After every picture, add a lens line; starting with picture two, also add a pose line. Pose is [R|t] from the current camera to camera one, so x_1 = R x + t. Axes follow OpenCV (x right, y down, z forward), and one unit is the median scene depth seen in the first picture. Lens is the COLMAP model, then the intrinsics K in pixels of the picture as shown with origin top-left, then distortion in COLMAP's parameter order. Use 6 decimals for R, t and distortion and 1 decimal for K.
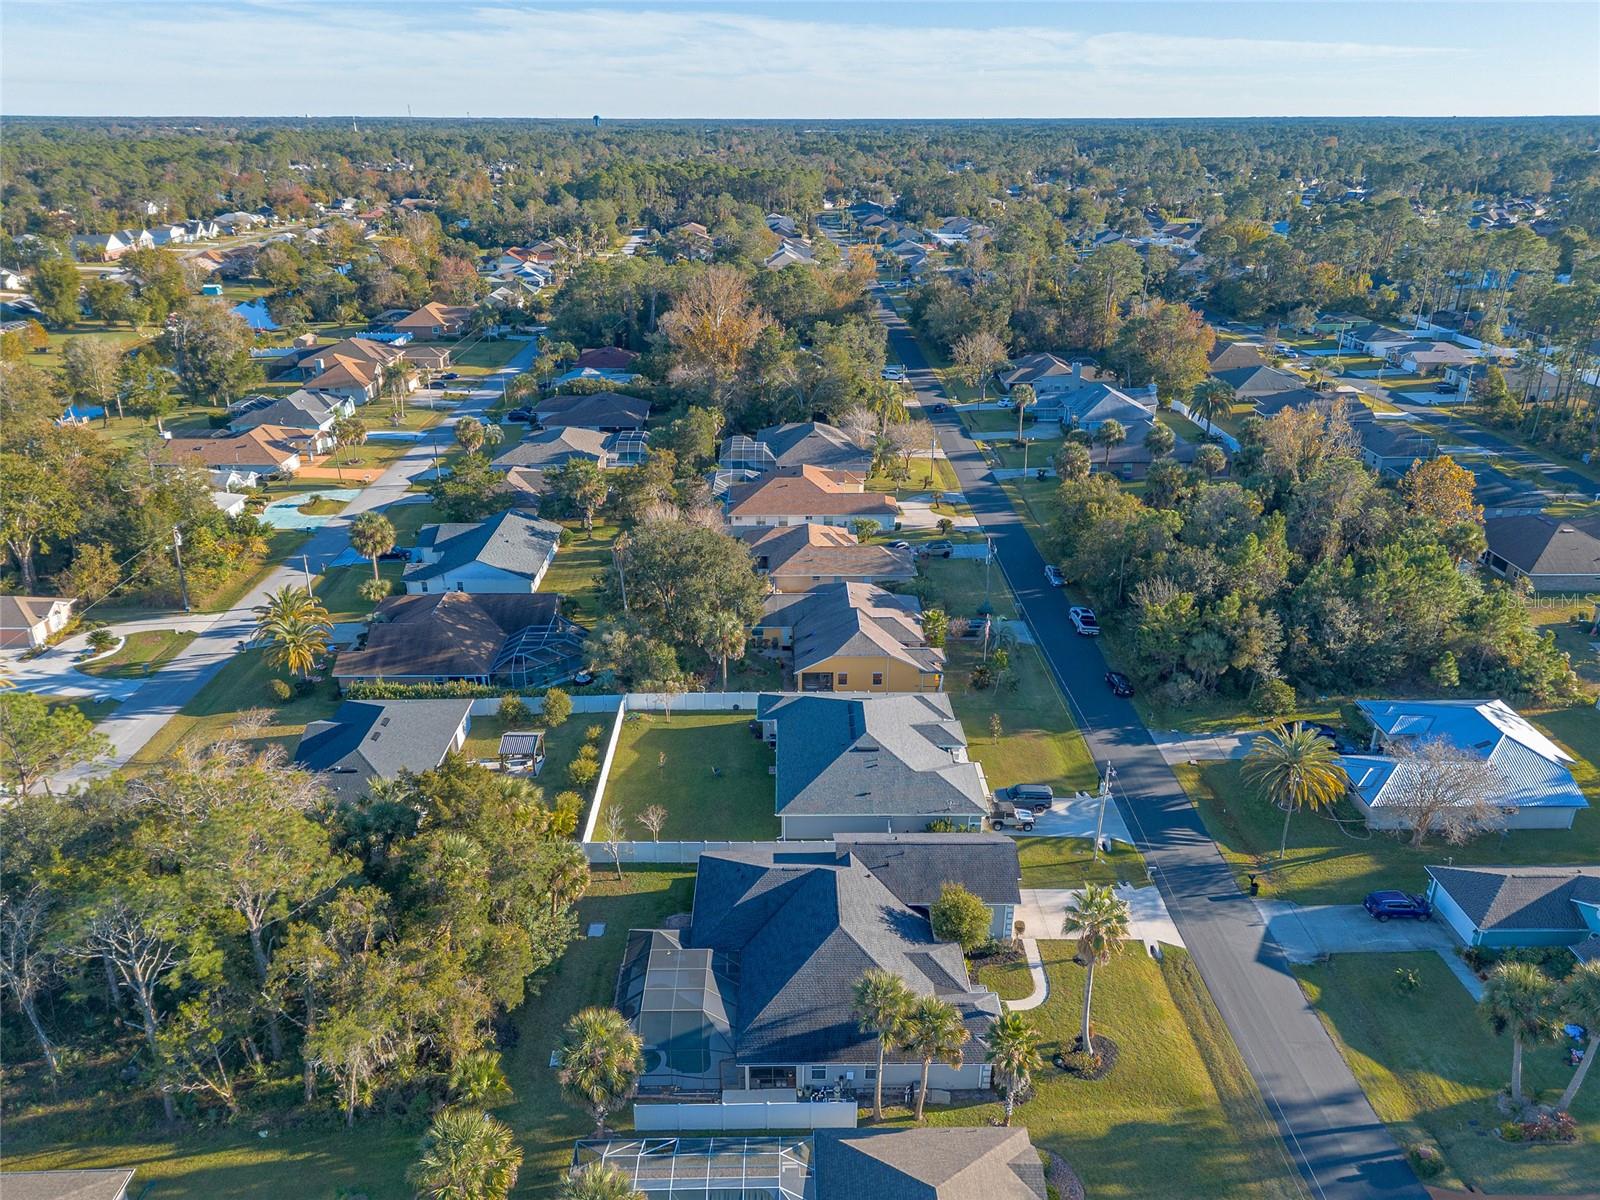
lens RADIAL K [[1126.5, 0, 800.0], [0, 1126.5, 600.0], [0, 0, 1]] dist [0.096424, -0.109711]
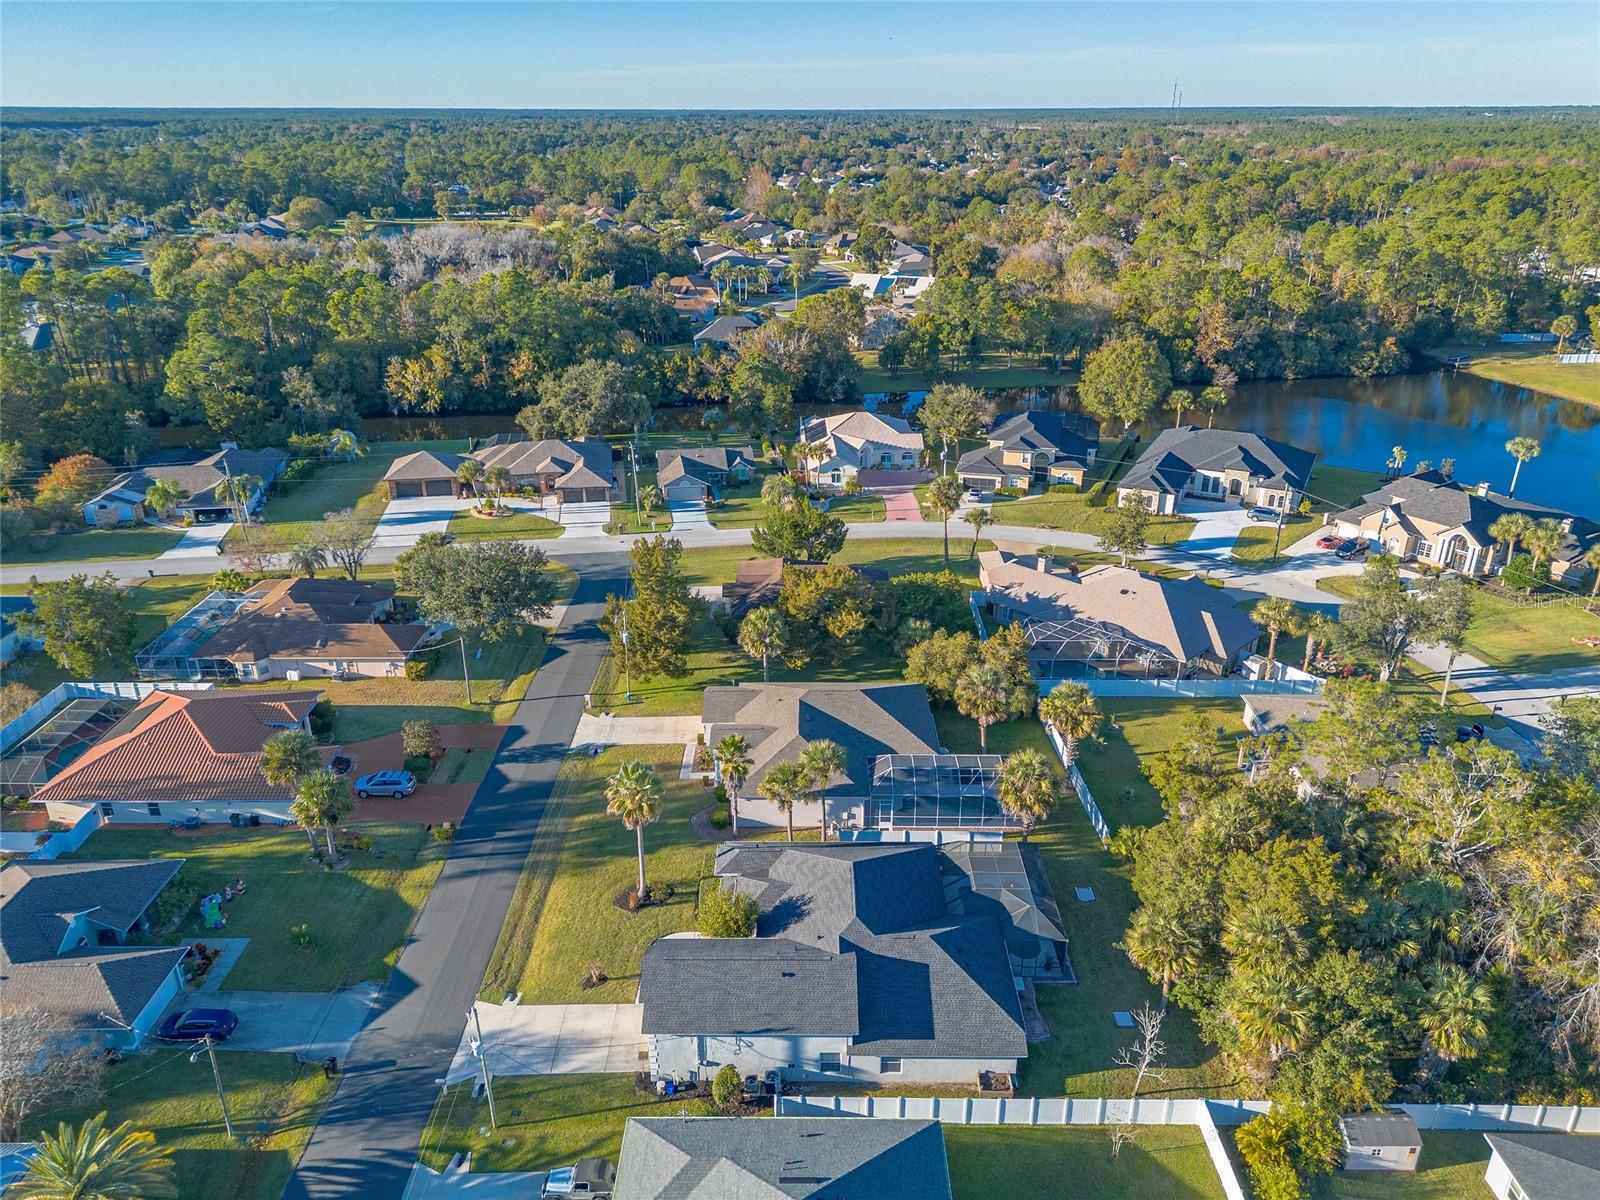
lens RADIAL K [[1126.5, 0, 800.0], [0, 1126.5, 600.0], [0, 0, 1]] dist [0.096424, -0.109711]
pose [[-0.999889, -0.008346, 0.012368, 0.051296], [0.003179, 0.690712, 0.723123, -0.452387], [-0.014577, 0.723082, -0.690609, 1.073640]]
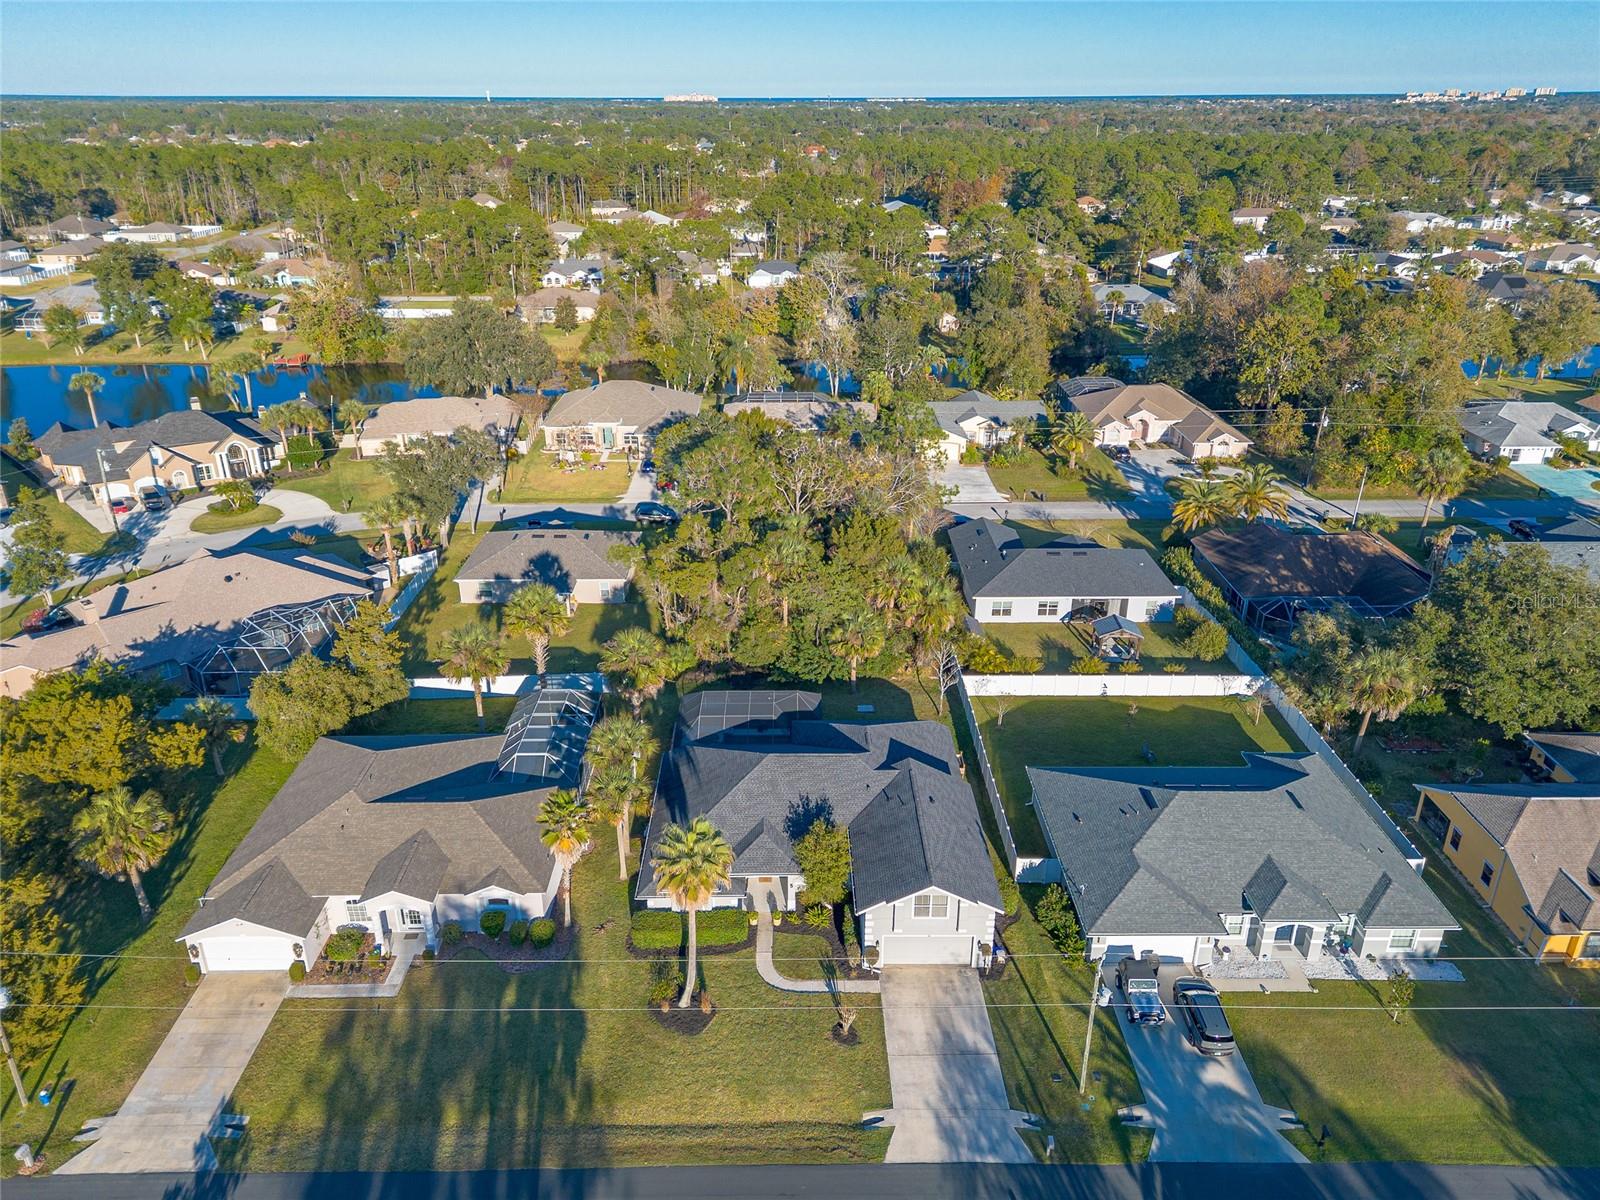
lens RADIAL K [[1126.5, 0, 800.0], [0, 1126.5, 600.0], [0, 0, 1]] dist [0.096424, -0.109711]
pose [[-0.004730, 0.403866, -0.914806, 0.622640], [-0.387141, 0.842738, 0.374051, -0.152027], [0.922008, 0.355928, 0.152367, 0.566206]]
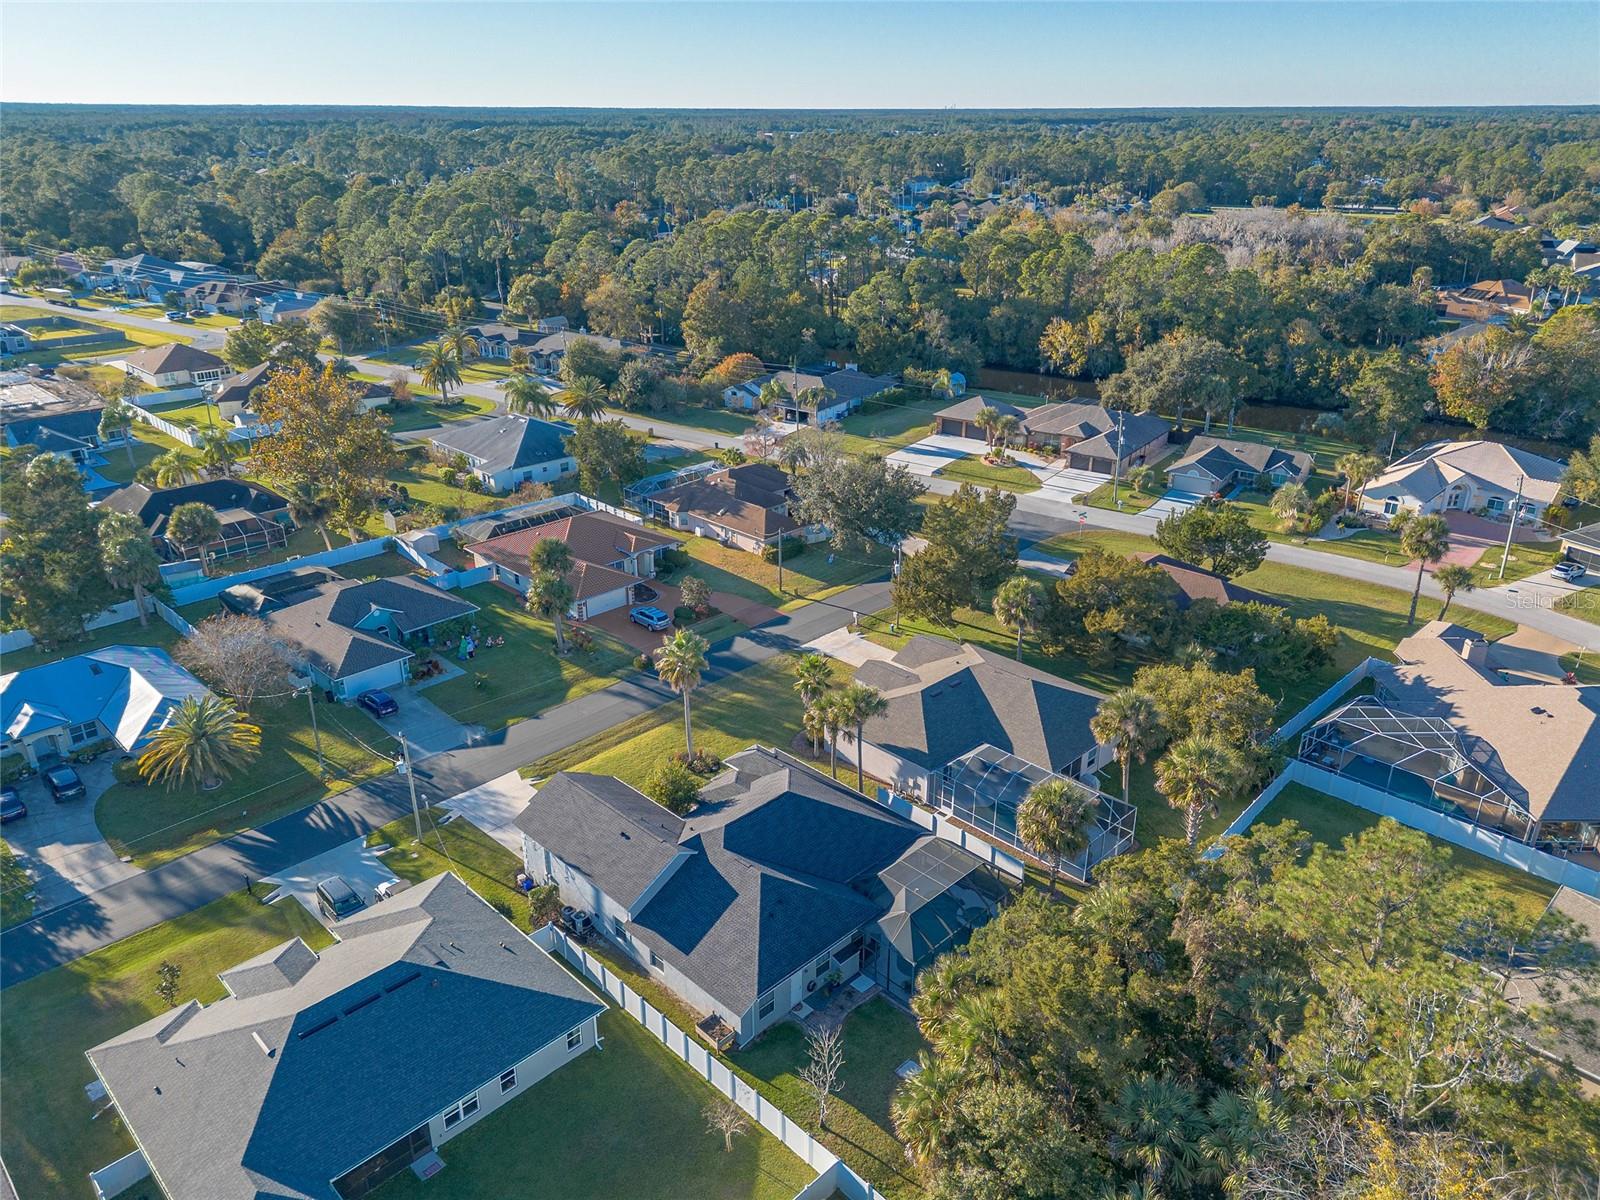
lens RADIAL K [[1135.1, 0, 800.0], [0, 1135.1, 600.0], [0, 0, 1]] dist [0.100191, -0.109496]
pose [[-0.698634, -0.285807, 0.655916, -0.417174], [0.275633, 0.738479, 0.615366, -0.331397], [-0.660255, 0.610708, -0.437149, 0.923268]]
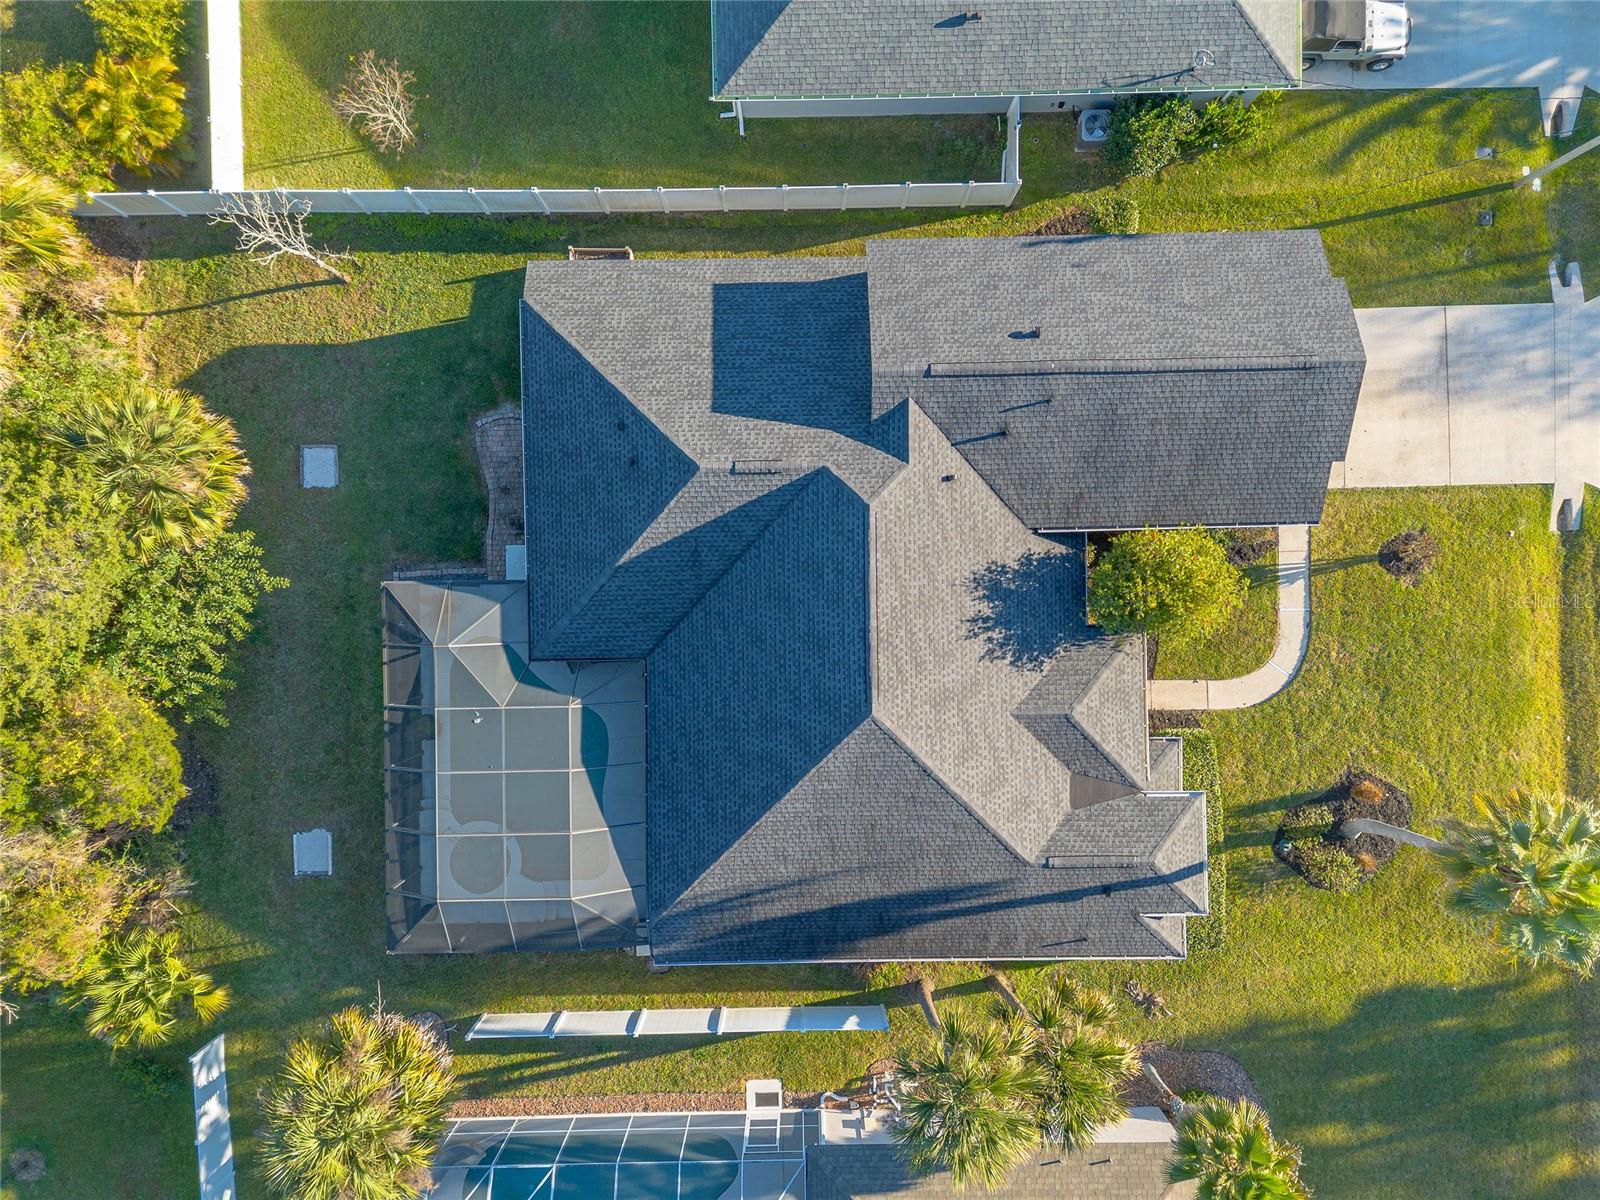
lens RADIAL K [[1135.1, 0, 800.0], [0, 1135.1, 600.0], [0, 0, 1]] dist [0.100191, -0.109496]
pose [[0.999998, 0.000249, -0.001982, 0.006219], [0.001733, 0.385691, 0.922626, -0.078605], [0.000994, -0.922628, 0.385690, 0.604238]]
